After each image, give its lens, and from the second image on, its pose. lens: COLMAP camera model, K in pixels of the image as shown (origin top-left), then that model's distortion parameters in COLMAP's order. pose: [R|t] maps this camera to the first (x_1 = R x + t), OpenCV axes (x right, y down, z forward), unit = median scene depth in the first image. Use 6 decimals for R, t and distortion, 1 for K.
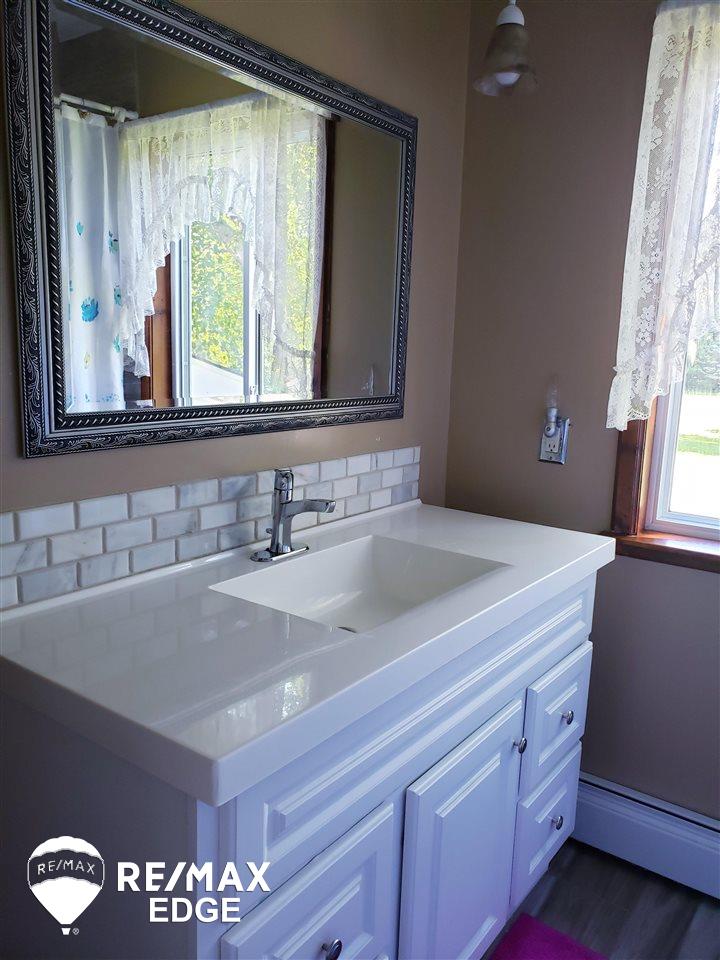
lens RADIAL K [[739.1, 0, 362.1], [0, 739.1, 481.4], [0, 0, 1]] dist [0.022212, -0.003044]
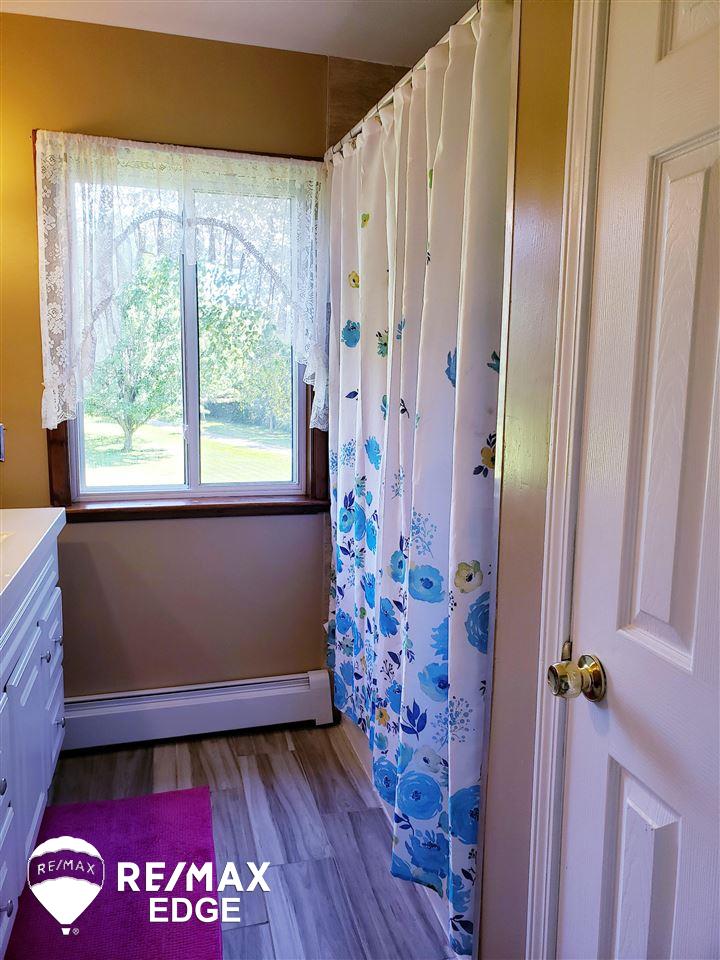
lens RADIAL K [[739.1, 0, 360.8], [0, 739.1, 478.0], [0, 0, 1]] dist [0.022212, -0.003044]
pose [[0.627984, -0.137728, 0.765942, -0.349389], [0.146897, 0.987501, 0.057130, 0.024576], [-0.764236, 0.076638, 0.640367, -0.290894]]
